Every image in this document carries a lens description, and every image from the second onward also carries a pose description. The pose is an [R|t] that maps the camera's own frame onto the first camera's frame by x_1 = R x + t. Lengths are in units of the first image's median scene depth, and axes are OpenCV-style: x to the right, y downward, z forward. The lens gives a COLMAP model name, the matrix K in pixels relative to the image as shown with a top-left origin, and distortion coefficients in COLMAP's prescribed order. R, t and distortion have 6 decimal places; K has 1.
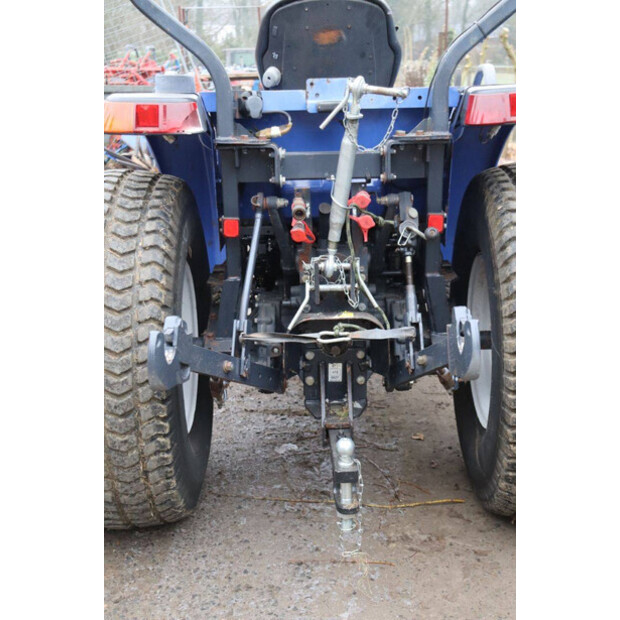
lens RADIAL K [[874.3, 0, 309.1], [0, 874.3, 307.9], [0, 0, 1]] dist [0.015743, 0.000000]
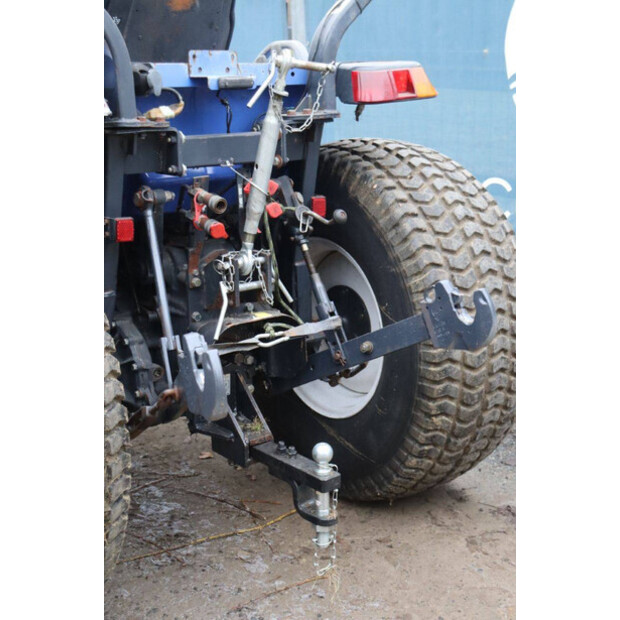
lens RADIAL K [[1023.0, 0, 310.1], [0, 1023.0, 306.9], [0, 0, 1]] dist [0.111924, 0.000000]
pose [[0.774693, -0.129854, 0.618861, -0.577389], [0.142478, 0.989366, 0.029242, -0.024019], [-0.616078, 0.065520, 0.784956, 0.143592]]
